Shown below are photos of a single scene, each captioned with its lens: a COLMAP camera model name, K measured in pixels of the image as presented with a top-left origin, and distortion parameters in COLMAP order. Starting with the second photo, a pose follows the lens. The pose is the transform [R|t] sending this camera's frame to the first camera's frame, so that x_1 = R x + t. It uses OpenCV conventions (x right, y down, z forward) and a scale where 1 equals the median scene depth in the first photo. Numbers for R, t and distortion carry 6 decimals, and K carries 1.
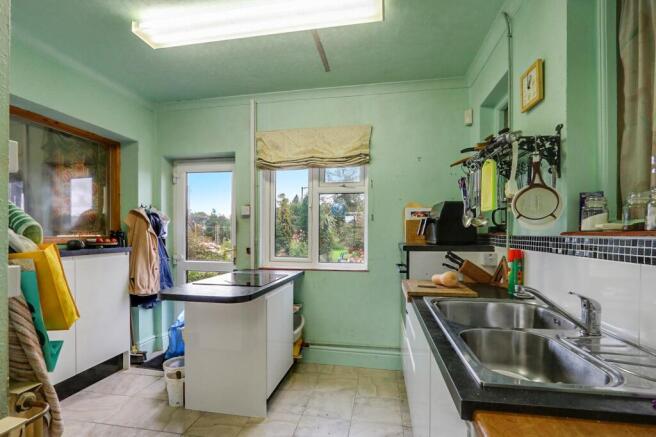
lens RADIAL K [[315.4, 0, 321.4], [0, 315.4, 235.3], [0, 0, 1]] dist [-0.001787, 0.000219]
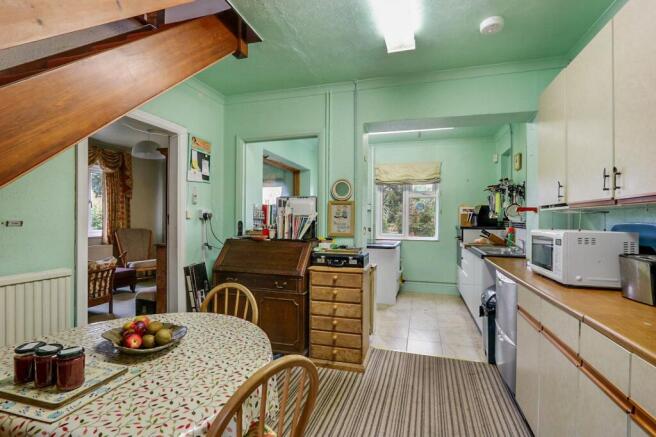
lens RADIAL K [[315.4, 0, 330.5], [0, 315.4, 221.1], [0, 0, 1]] dist [-0.001787, 0.000219]
pose [[0.995983, 0.007070, -0.089259, -0.385094], [-0.007108, 0.999975, -0.000111, 0.002471], [0.089256, 0.000745, 0.996008, -1.082513]]
